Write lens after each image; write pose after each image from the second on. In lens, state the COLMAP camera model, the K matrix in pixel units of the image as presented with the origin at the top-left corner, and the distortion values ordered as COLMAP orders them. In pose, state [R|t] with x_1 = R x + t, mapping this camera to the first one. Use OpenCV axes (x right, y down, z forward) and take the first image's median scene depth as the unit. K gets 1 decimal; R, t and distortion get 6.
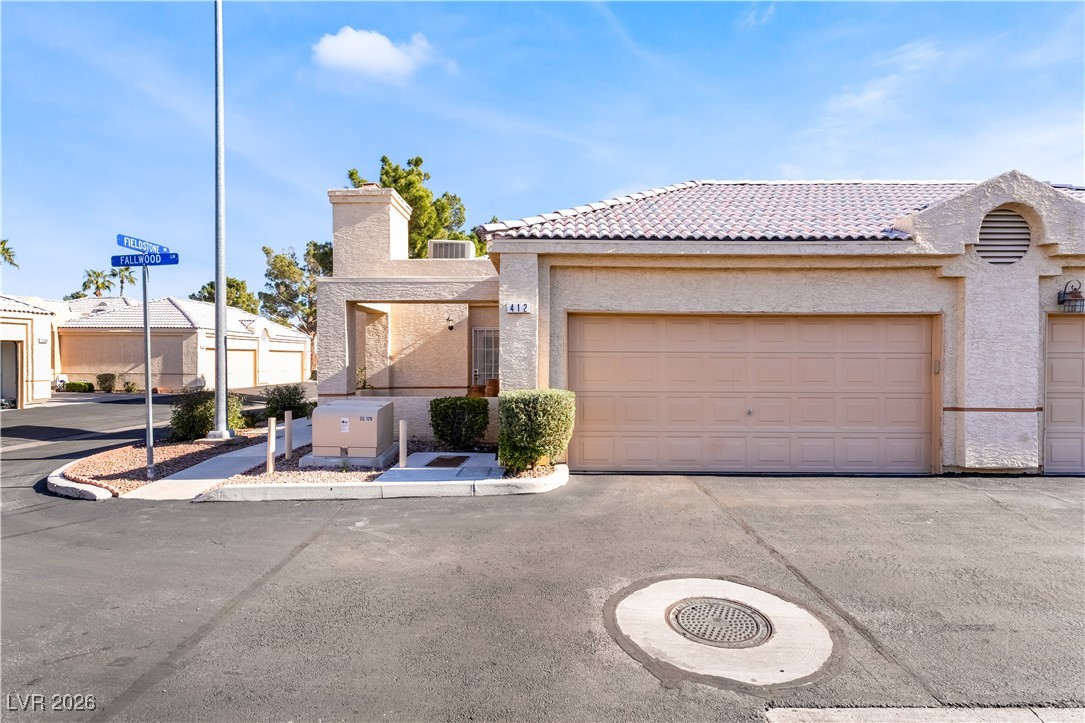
lens RADIAL K [[554.5, 0, 542.6], [0, 554.5, 363.9], [0, 0, 1]] dist [-0.002222, -0.000109]
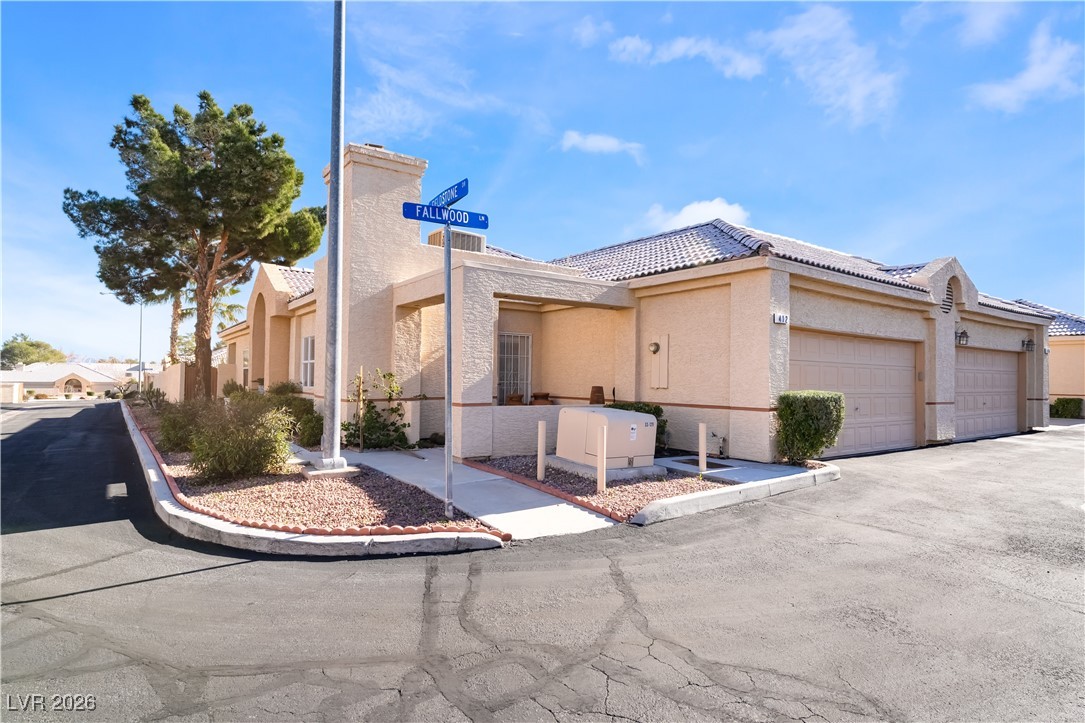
lens RADIAL K [[586.8, 0, 542.1], [0, 586.8, 364.1], [0, 0, 1]] dist [-0.003782, -0.000877]
pose [[0.806437, 0.024018, 0.590832, -1.052507], [-0.006989, 0.999492, -0.031090, 0.029042], [-0.591279, 0.020943, 0.806195, 0.305582]]
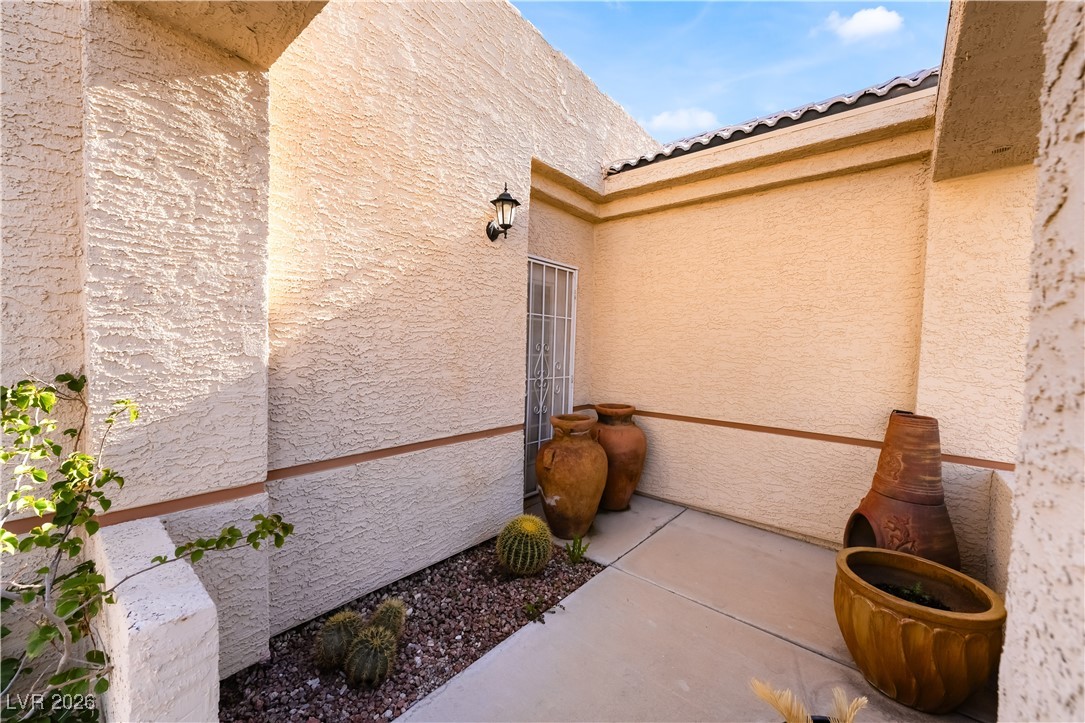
lens RADIAL K [[436.8, 0, 540.5], [0, 436.8, 358.4], [0, 0, 1]] dist [-0.002497, 0.000238]
pose [[0.638376, -0.003868, 0.769715, -0.536279], [-0.009920, 0.999863, 0.013252, -0.002234], [-0.769661, -0.016095, 0.638250, 1.364288]]
